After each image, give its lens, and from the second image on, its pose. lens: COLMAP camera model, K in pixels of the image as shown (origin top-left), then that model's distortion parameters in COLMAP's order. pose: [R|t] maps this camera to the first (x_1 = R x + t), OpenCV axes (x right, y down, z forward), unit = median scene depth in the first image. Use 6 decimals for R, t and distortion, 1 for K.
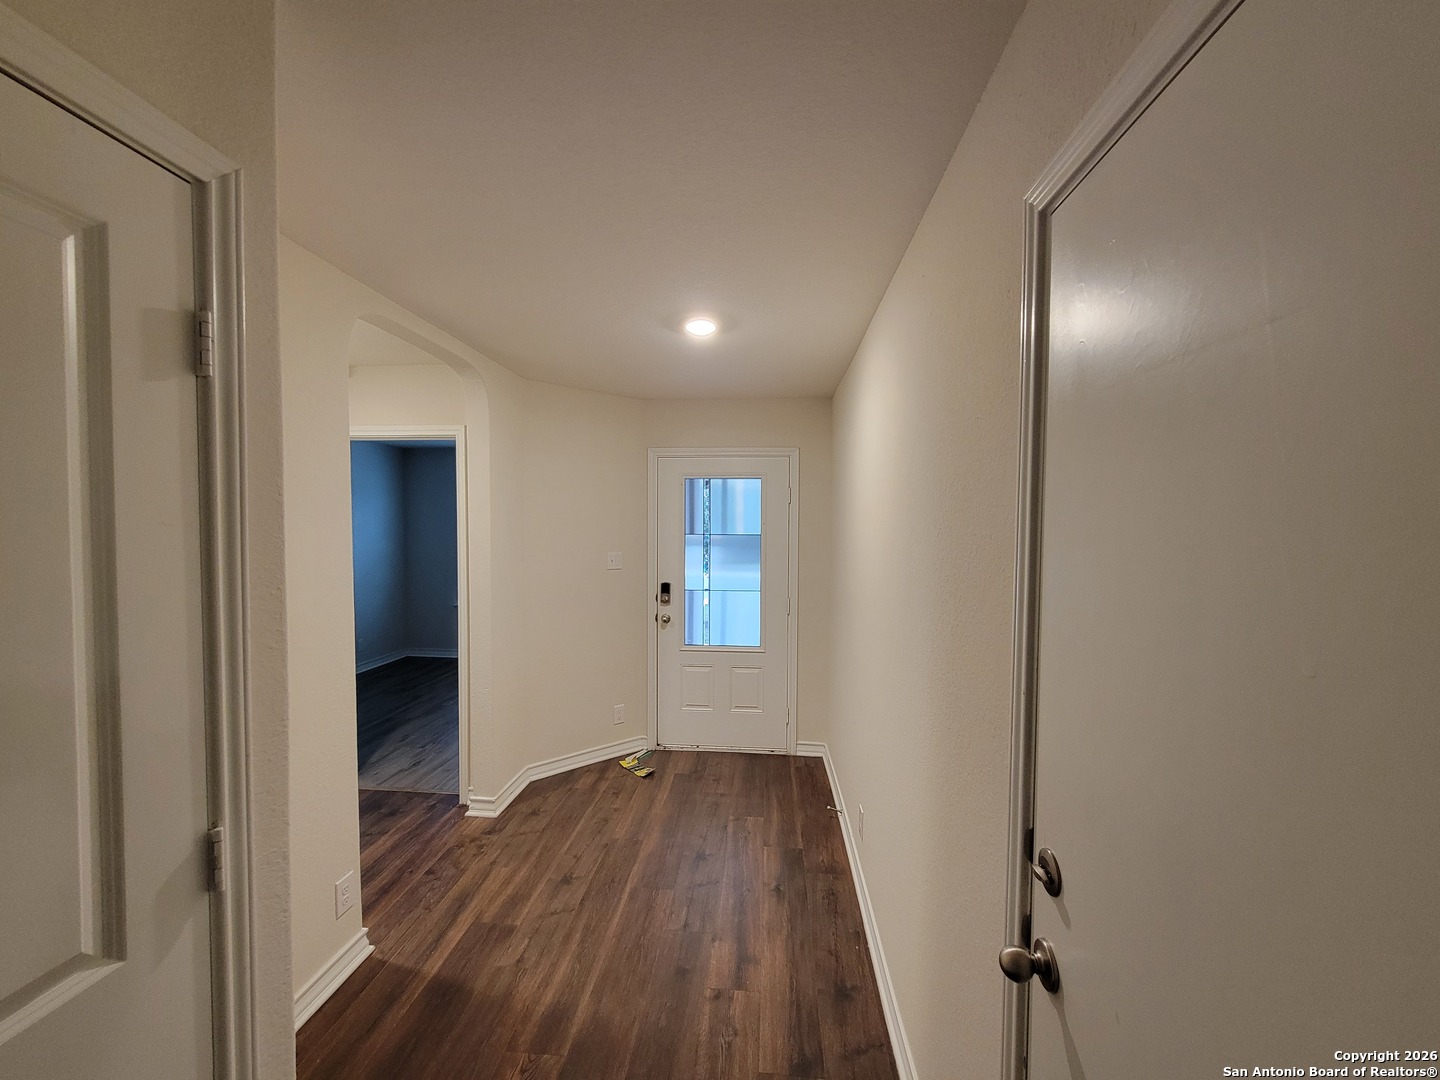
lens RADIAL K [[583.1, 0, 719.0], [0, 583.1, 542.7], [0, 0, 1]] dist [0.003506, -0.002021]
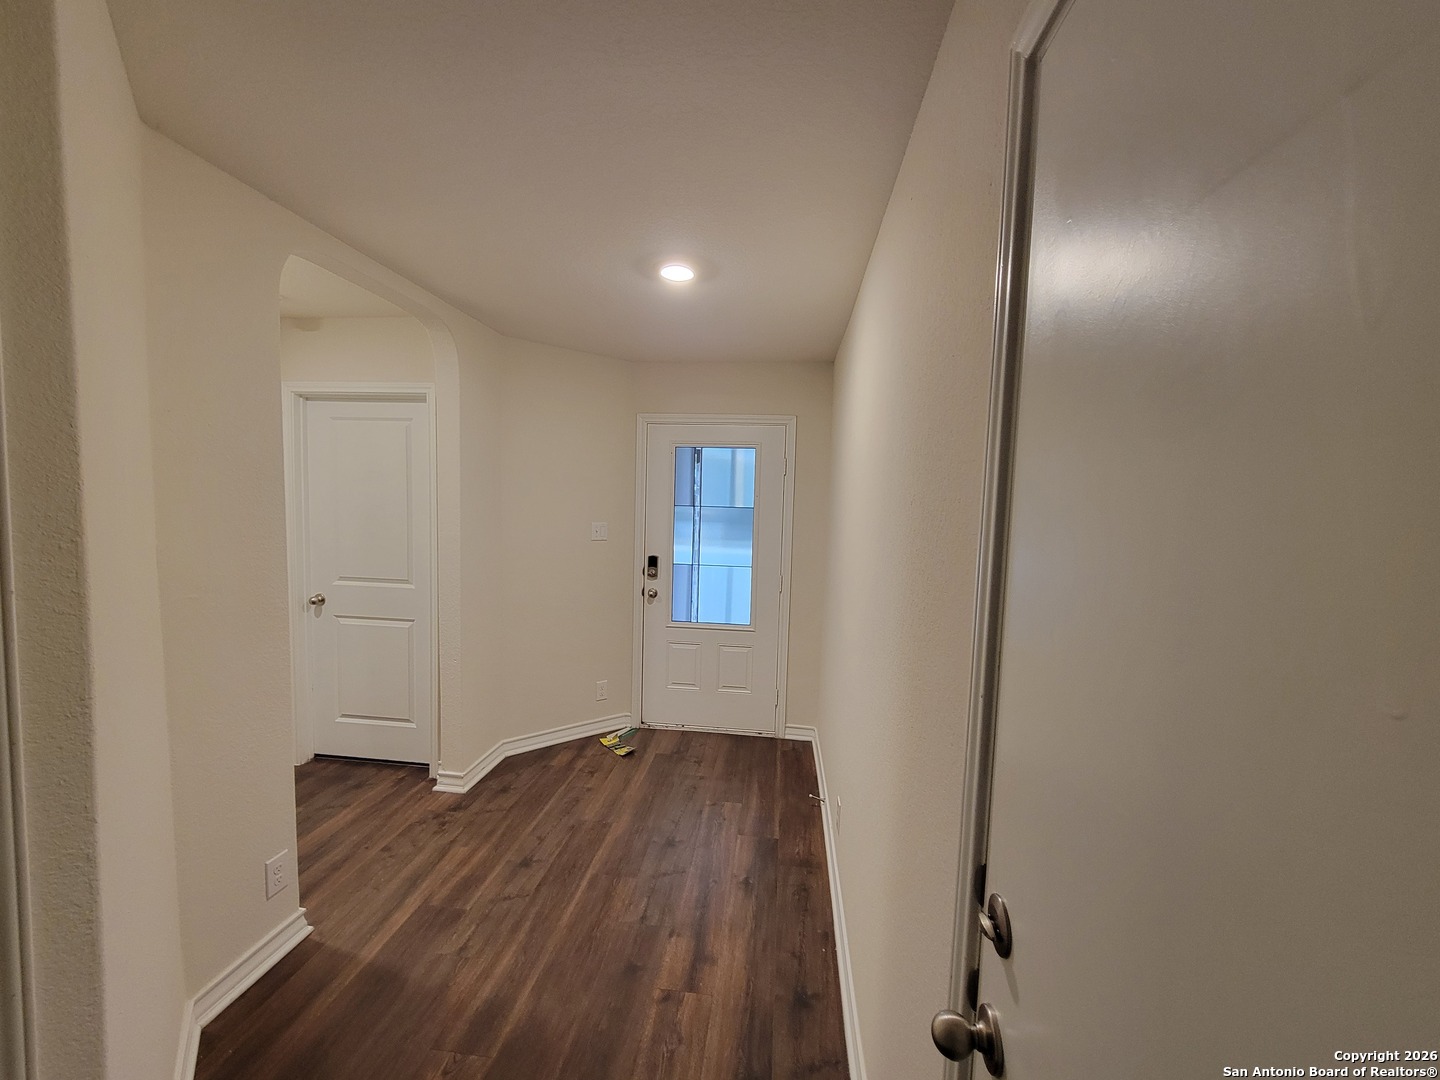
lens RADIAL K [[583.1, 0, 719.2], [0, 583.1, 543.0], [0, 0, 1]] dist [0.003506, -0.002021]
pose [[0.999263, 0.024202, -0.029802, 0.077730], [-0.022985, 0.998915, 0.040512, 0.011317], [0.030750, -0.039797, 0.998735, 0.087403]]
